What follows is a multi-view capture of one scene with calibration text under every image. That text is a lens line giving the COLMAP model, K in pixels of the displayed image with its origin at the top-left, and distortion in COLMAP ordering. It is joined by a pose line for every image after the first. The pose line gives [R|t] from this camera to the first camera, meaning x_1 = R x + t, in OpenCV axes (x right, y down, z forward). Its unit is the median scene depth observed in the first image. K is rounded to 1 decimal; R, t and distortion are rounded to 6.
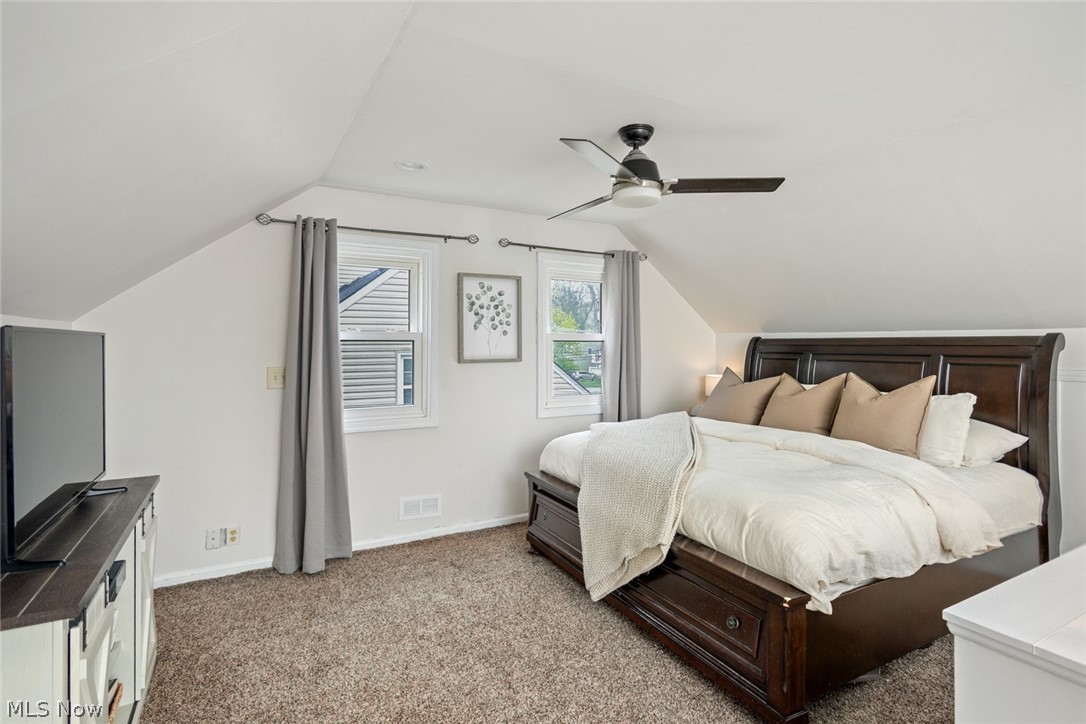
lens RADIAL K [[548.7, 0, 542.1], [0, 548.7, 352.7], [0, 0, 1]] dist [-0.001718, -0.000055]
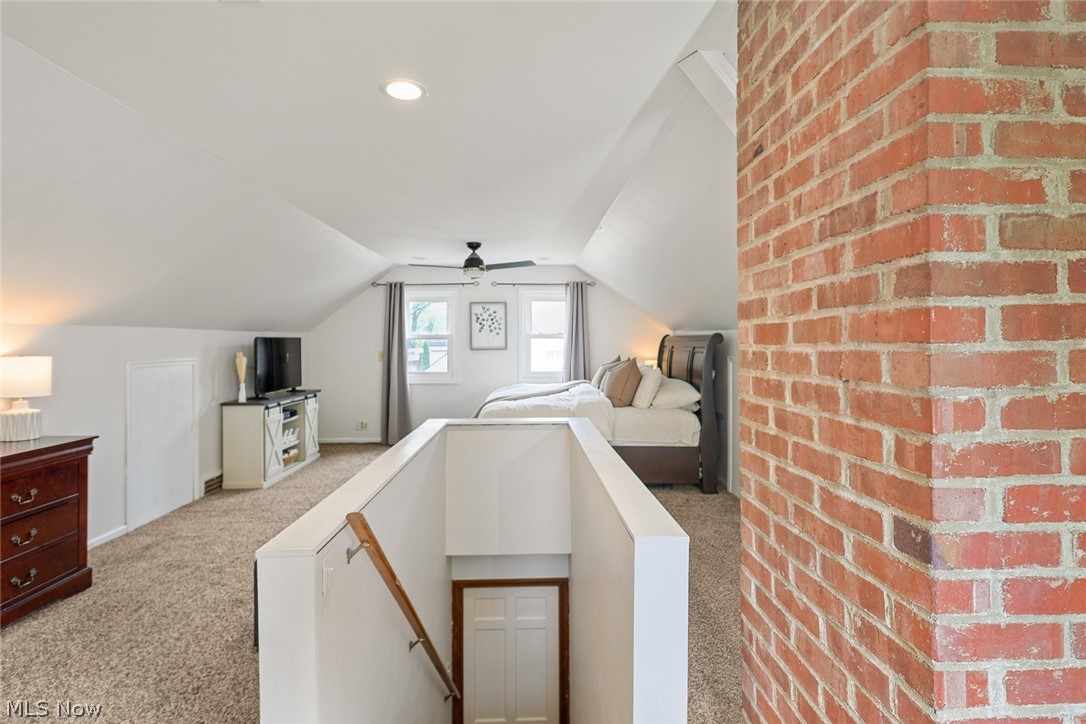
lens RADIAL K [[548.7, 0, 545.8], [0, 548.7, 355.8], [0, 0, 1]] dist [-0.001718, -0.000055]
pose [[0.887677, 0.008603, -0.460387, 0.922195], [-0.001073, 0.999861, 0.016614, 0.006032], [0.460466, -0.014254, 0.887563, -0.534830]]
